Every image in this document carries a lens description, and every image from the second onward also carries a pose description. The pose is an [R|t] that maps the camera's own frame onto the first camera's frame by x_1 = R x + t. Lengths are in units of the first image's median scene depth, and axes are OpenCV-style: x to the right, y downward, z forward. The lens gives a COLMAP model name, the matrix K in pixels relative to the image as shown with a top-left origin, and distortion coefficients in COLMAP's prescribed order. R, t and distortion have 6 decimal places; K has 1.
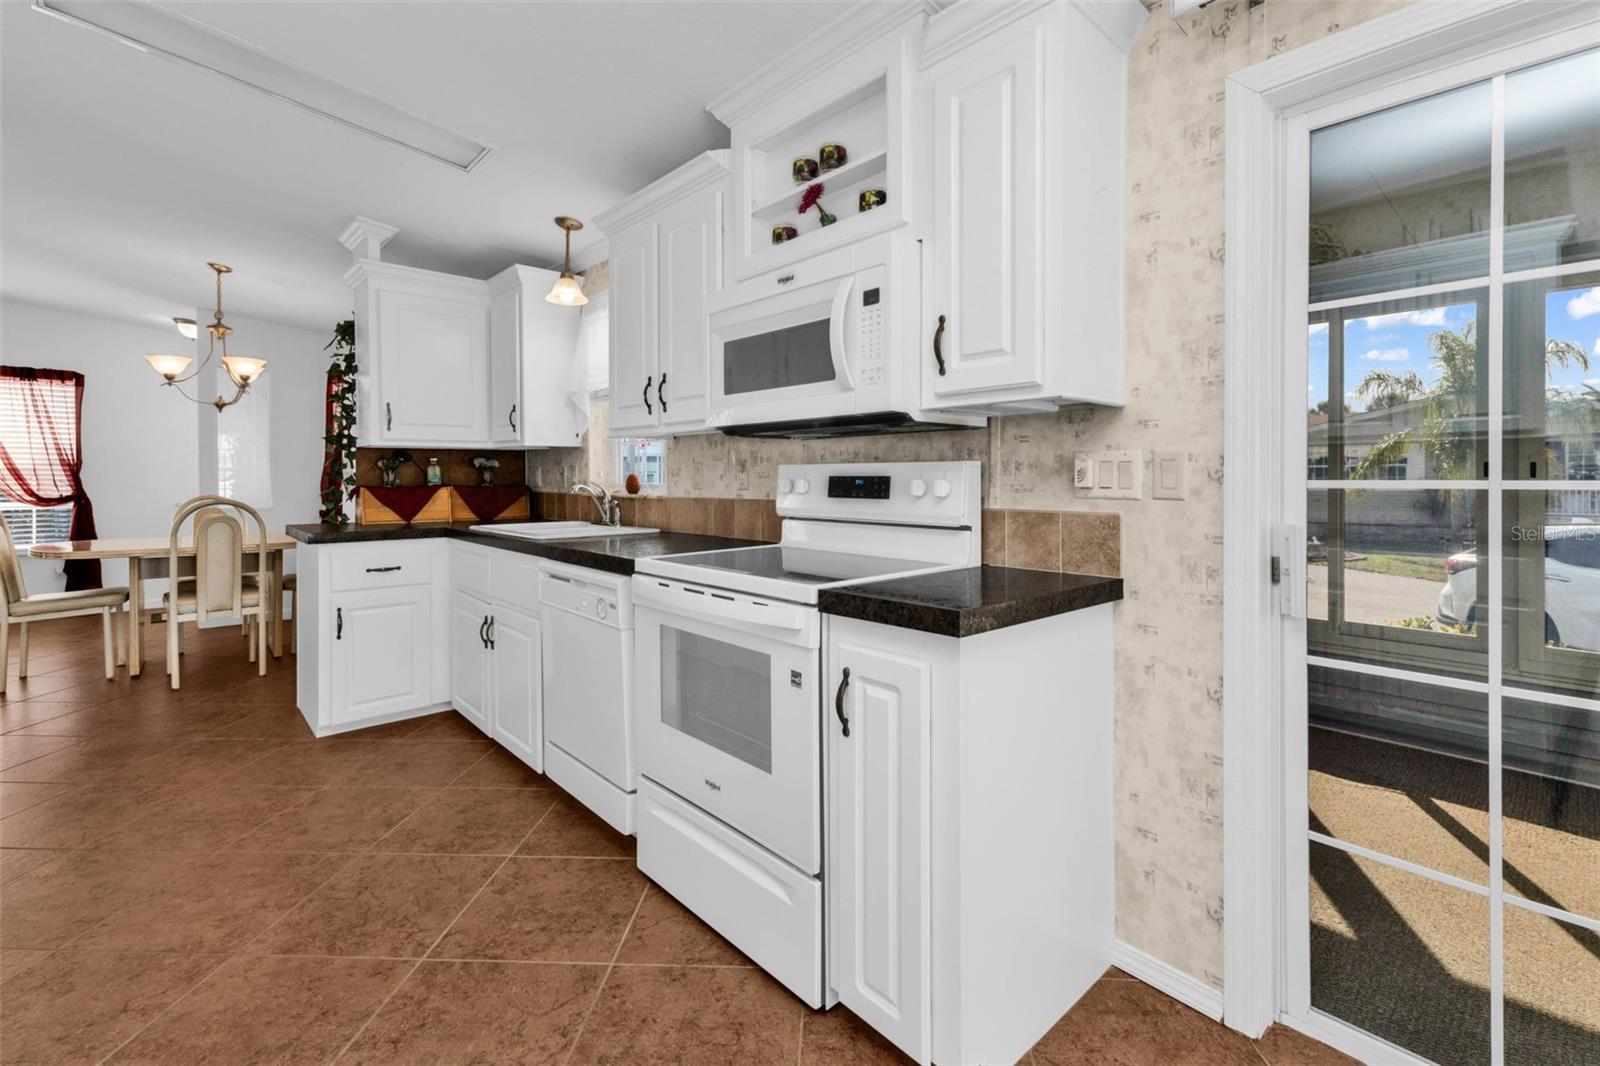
lens RADIAL K [[701.9, 0, 807.7], [0, 701.9, 481.4], [0, 0, 1]] dist [0.000479, 0.000009]
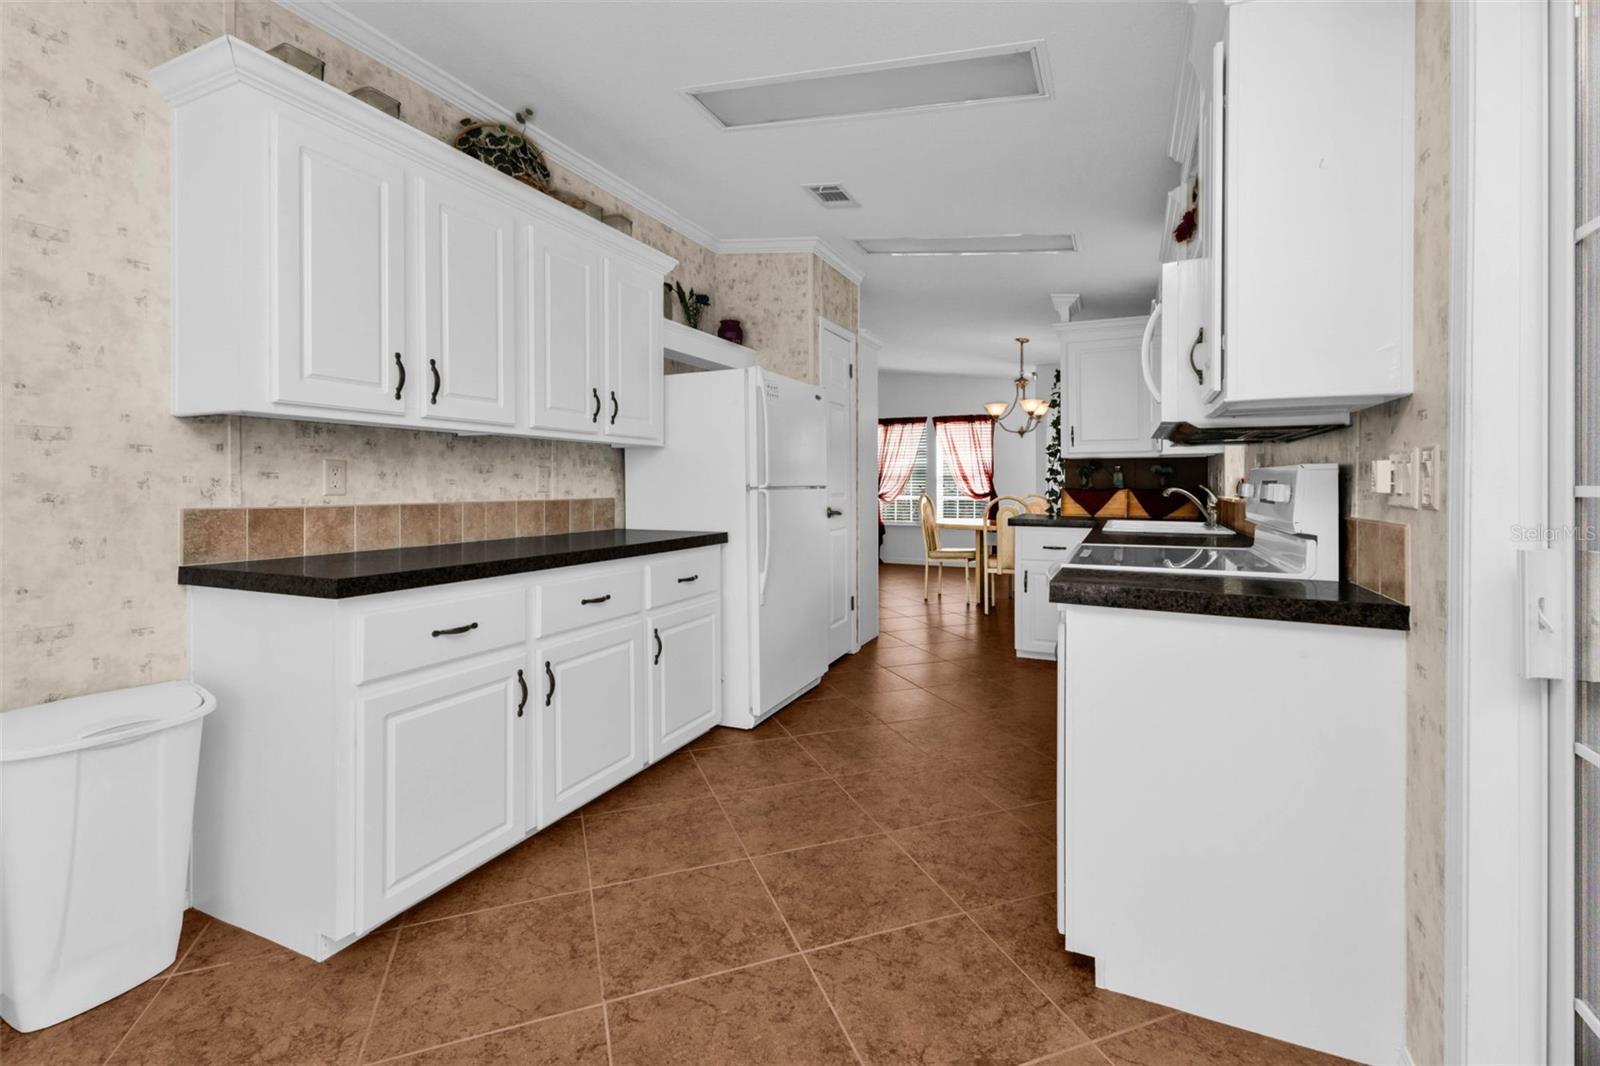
lens RADIAL K [[701.9, 0, 807.7], [0, 701.9, 481.4], [0, 0, 1]] dist [0.000479, 0.000009]
pose [[0.380684, 0.001512, -0.924704, 0.405764], [-0.008010, 0.999967, -0.001663, 0.000436], [0.924670, 0.008040, 0.380684, 0.021757]]
